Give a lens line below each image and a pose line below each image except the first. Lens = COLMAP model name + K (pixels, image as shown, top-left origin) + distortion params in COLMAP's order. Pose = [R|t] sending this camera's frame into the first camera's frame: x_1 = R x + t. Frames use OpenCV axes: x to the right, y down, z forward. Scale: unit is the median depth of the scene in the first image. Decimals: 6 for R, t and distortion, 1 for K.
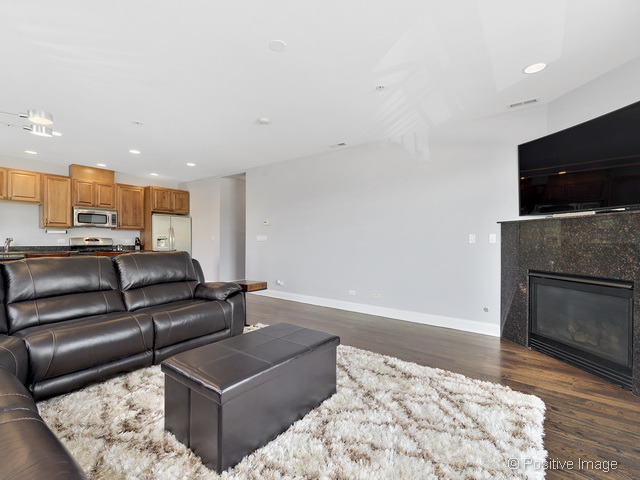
lens RADIAL K [[288.8, 0, 323.1], [0, 288.8, 245.4], [0, 0, 1]] dist [0.001019, -0.002847]
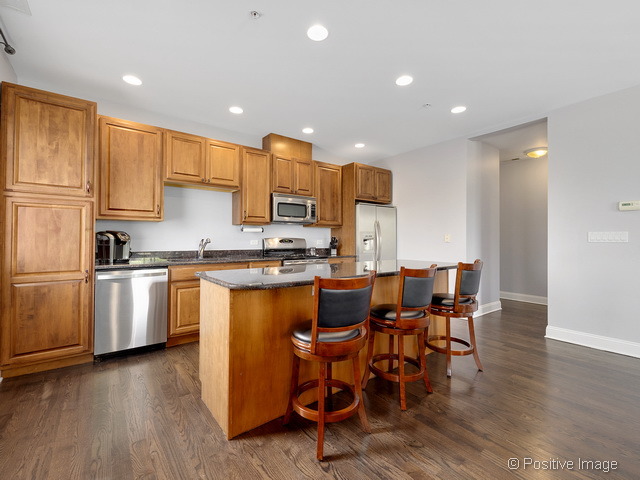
lens RADIAL K [[288.8, 0, 319.3], [0, 288.8, 239.7], [0, 0, 1]] dist [0.001019, -0.002847]
pose [[0.959468, -0.004810, -0.281777, -0.523675], [0.000508, 0.999882, -0.015339, -0.011233], [0.281818, 0.014574, 0.959357, 0.341128]]
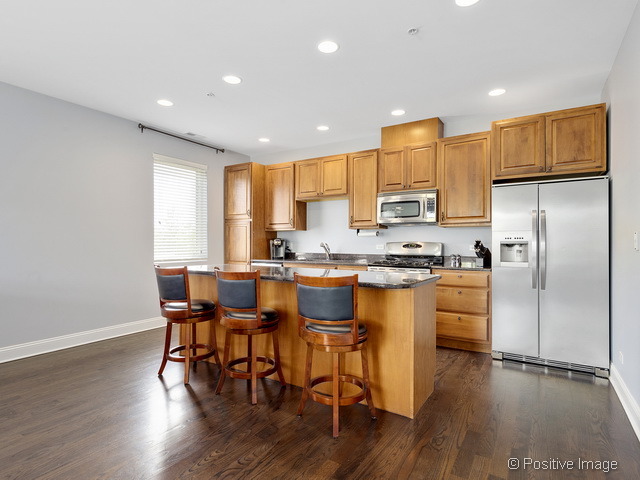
lens RADIAL K [[349.2, 0, 323.8], [0, 349.2, 242.7], [0, 0, 1]] dist [-0.000459, -0.000601]
pose [[0.064156, -0.008071, -0.997907, -0.093628], [-0.015458, 0.999839, -0.009080, -0.015794], [0.997820, 0.016008, 0.064021, 0.773495]]
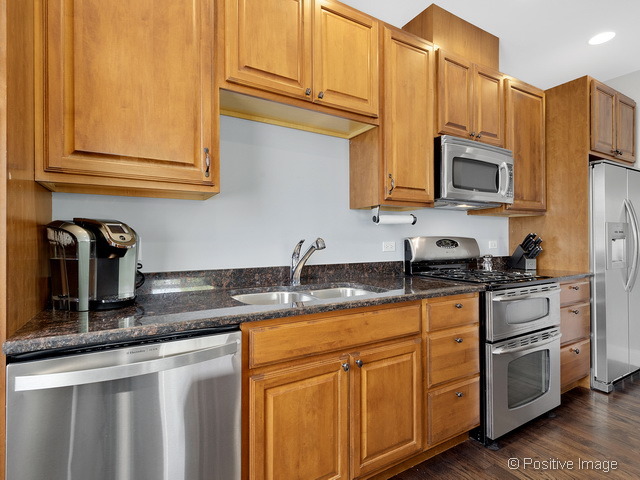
lens RADIAL K [[340.0, 0, 323.0], [0, 340.0, 244.1], [0, 0, 1]] dist [-0.002205, 0.000006]
pose [[0.917213, -0.001455, -0.398394, -0.778441], [0.002016, 0.999997, 0.000991, -0.018201], [0.398391, -0.001712, 0.917214, 0.572451]]
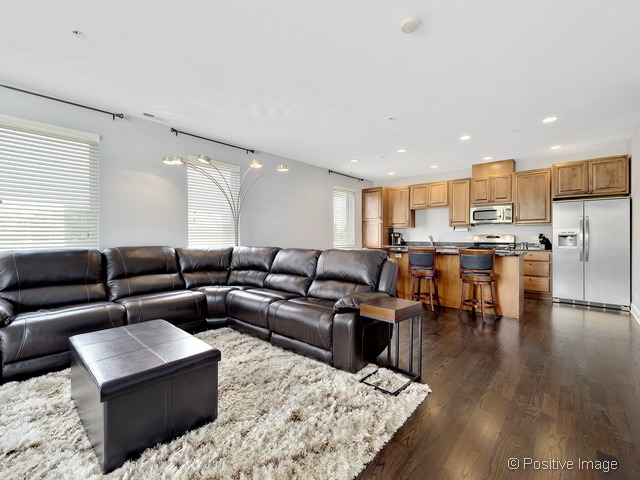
lens RADIAL K [[288.8, 0, 315.8], [0, 288.8, 237.2], [0, 0, 1]] dist [0.001019, -0.002847]
pose [[-0.108984, -0.002078, -0.994041, 0.229867], [-0.012950, 0.999916, -0.000670, -0.009790], [0.993959, 0.012800, -0.109002, 0.514053]]
